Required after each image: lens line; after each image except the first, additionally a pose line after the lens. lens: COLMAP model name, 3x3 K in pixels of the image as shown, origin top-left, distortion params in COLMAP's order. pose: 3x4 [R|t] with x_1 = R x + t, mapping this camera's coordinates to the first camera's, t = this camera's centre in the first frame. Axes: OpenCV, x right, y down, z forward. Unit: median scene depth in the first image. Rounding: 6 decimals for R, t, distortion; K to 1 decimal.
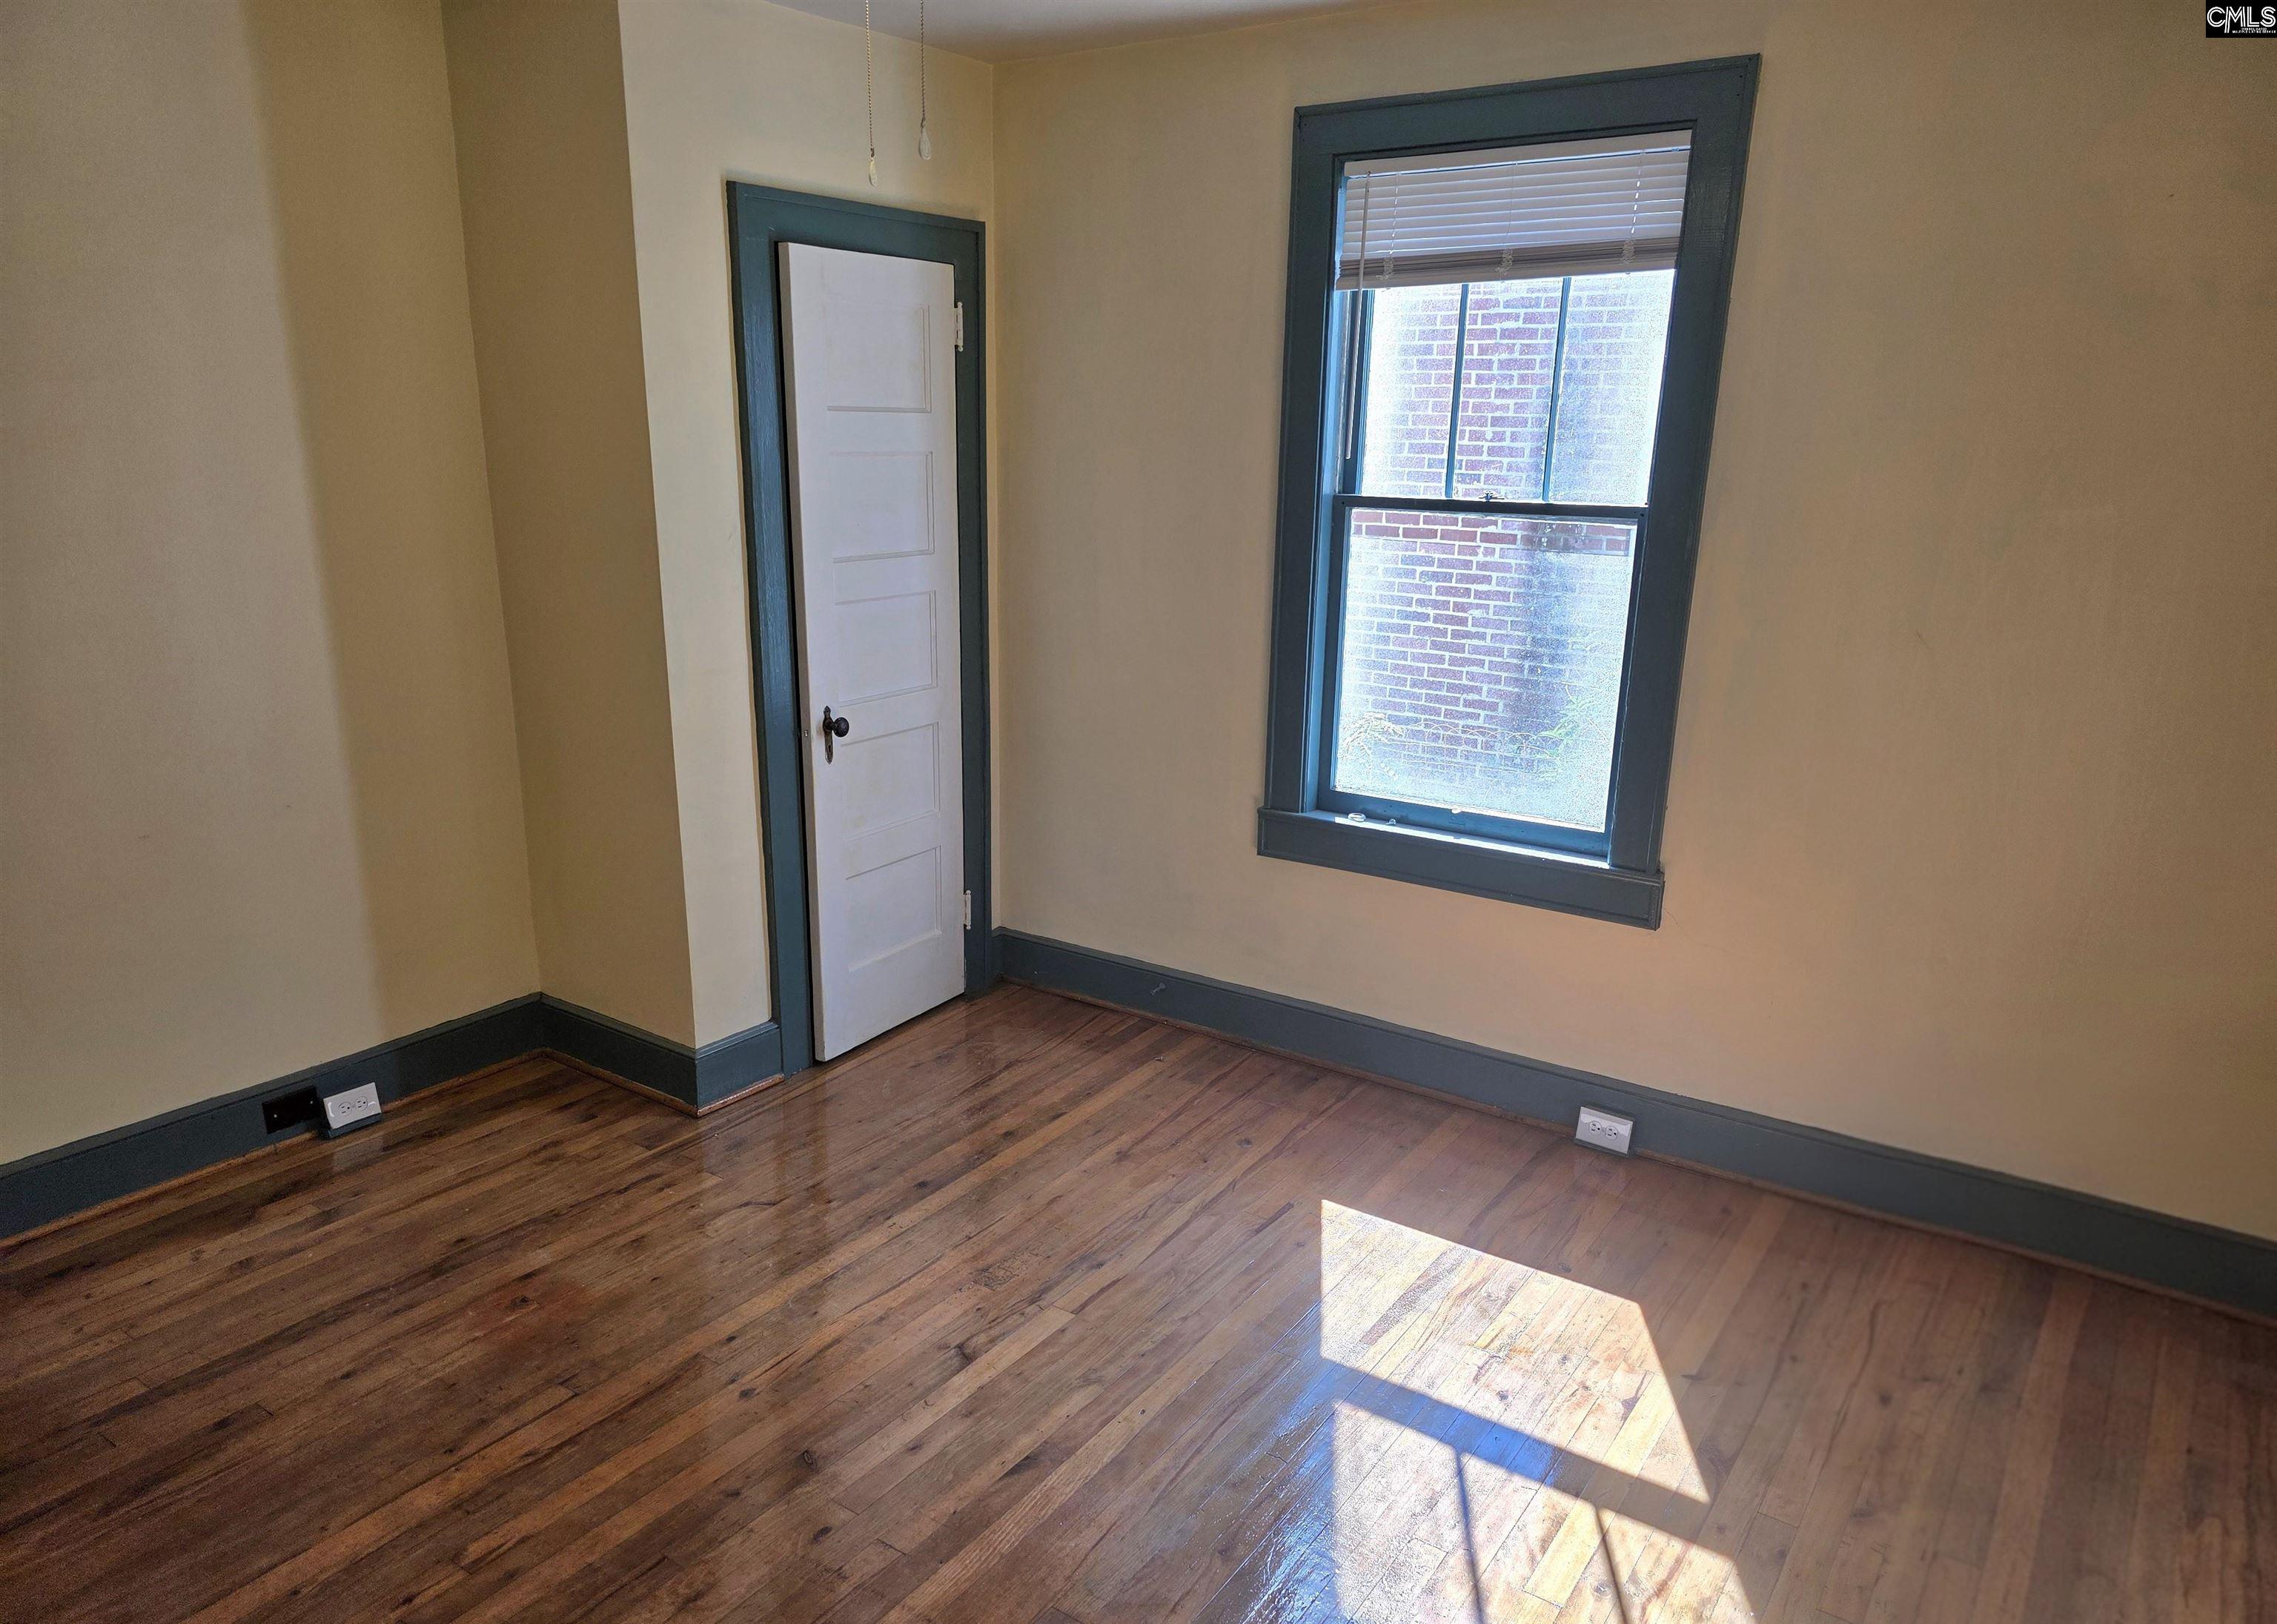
lens RADIAL K [[1466.2, 0, 1124.9], [0, 1466.2, 833.2], [0, 0, 1]] dist [0.005107, -0.001520]
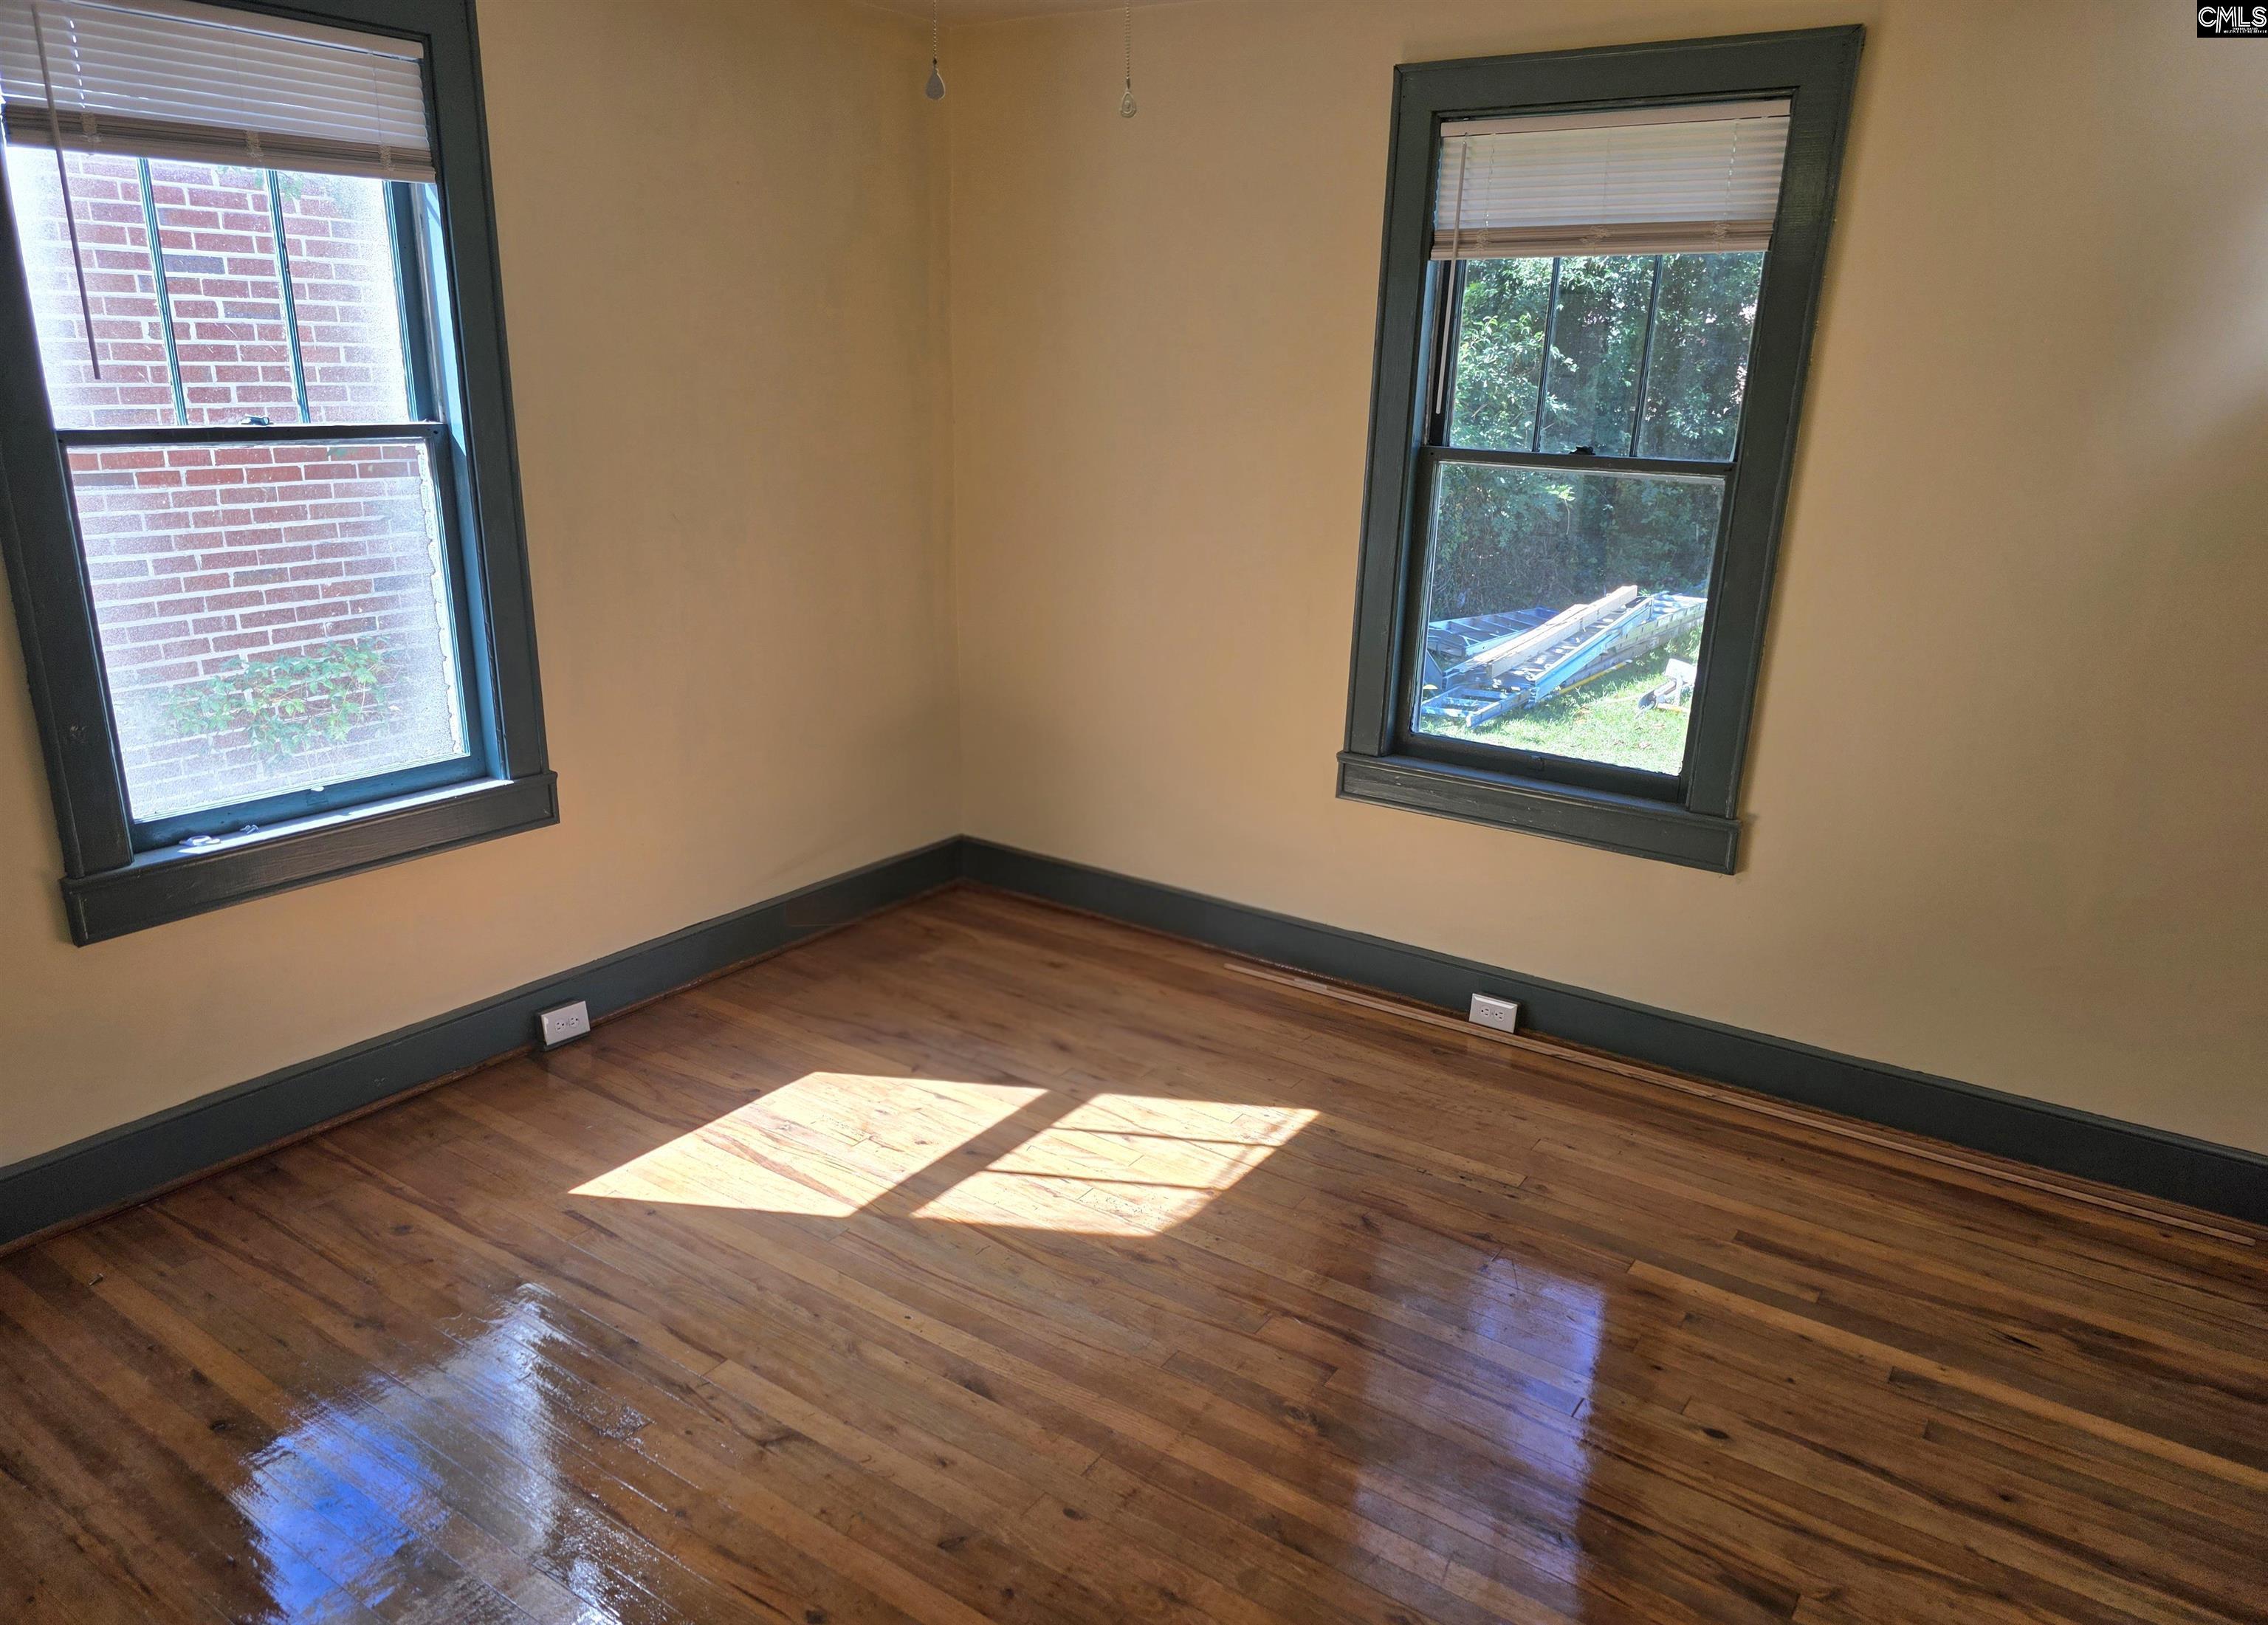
lens RADIAL K [[1523.3, 0, 1134.1], [0, 1523.3, 802.8], [0, 0, 1]] dist [-0.001464, -0.004409]
pose [[-0.010456, -0.290571, 0.956796, -0.681323], [0.230454, 0.930390, 0.285070, -0.161987], [-0.973027, 0.223478, 0.057235, 0.517553]]
